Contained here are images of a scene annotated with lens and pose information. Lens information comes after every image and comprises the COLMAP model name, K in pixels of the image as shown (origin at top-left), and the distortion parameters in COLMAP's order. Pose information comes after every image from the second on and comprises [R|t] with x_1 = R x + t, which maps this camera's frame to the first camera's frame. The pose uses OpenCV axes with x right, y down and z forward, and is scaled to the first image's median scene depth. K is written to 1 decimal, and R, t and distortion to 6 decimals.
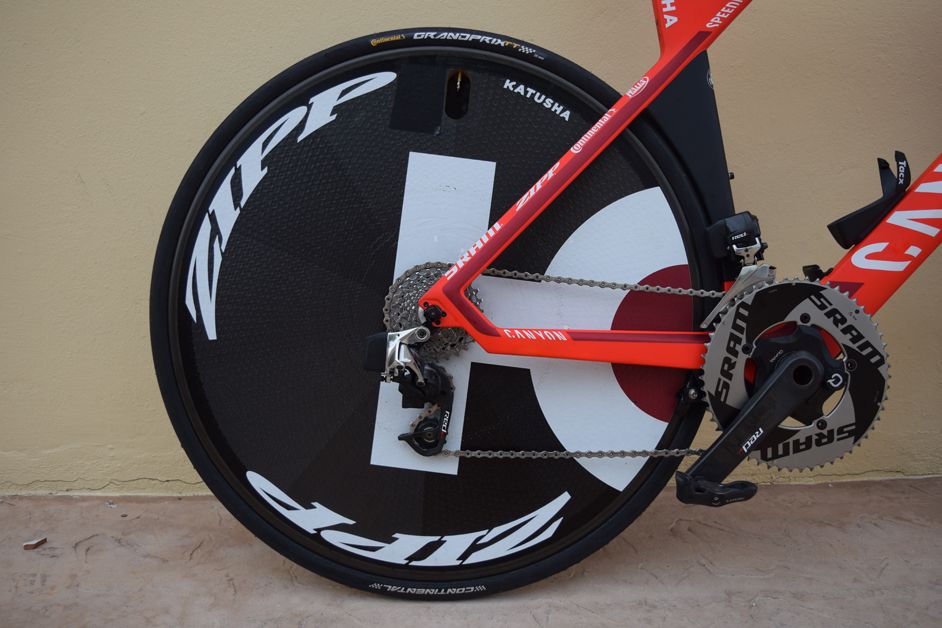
lens RADIAL K [[886.0, 0, 471.0], [0, 886.0, 314.0], [0, 0, 1]] dist [-0.082941, 0.005246]
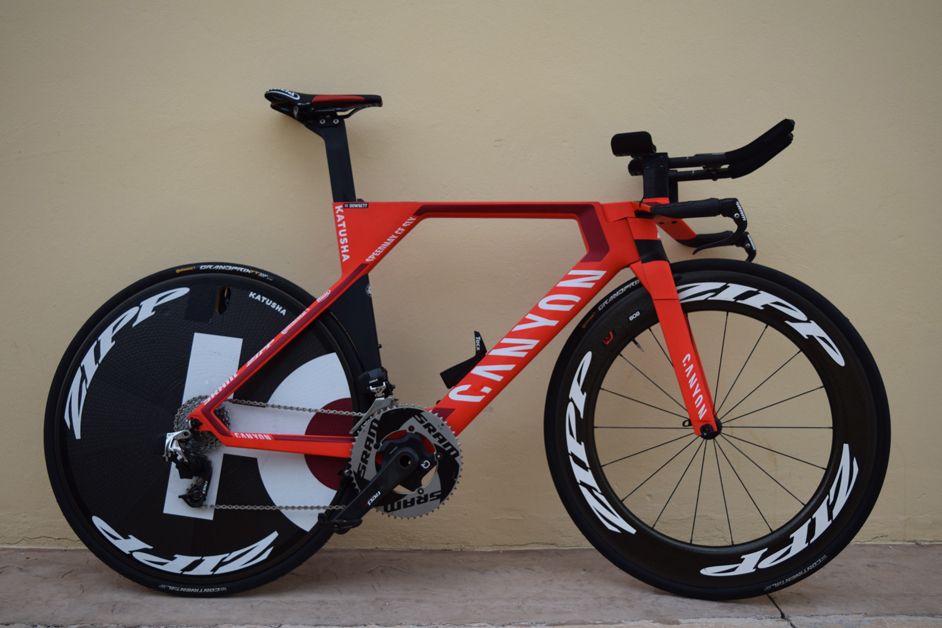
lens RADIAL K [[985.6, 0, 471.0], [0, 985.6, 314.0], [0, 0, 1]] dist [-0.064598, 0.000049]
pose [[0.999495, 0.001115, -0.031745, 0.543097], [-0.006363, 0.986153, -0.165716, 0.099754], [0.031121, 0.165834, 0.985663, -0.914552]]
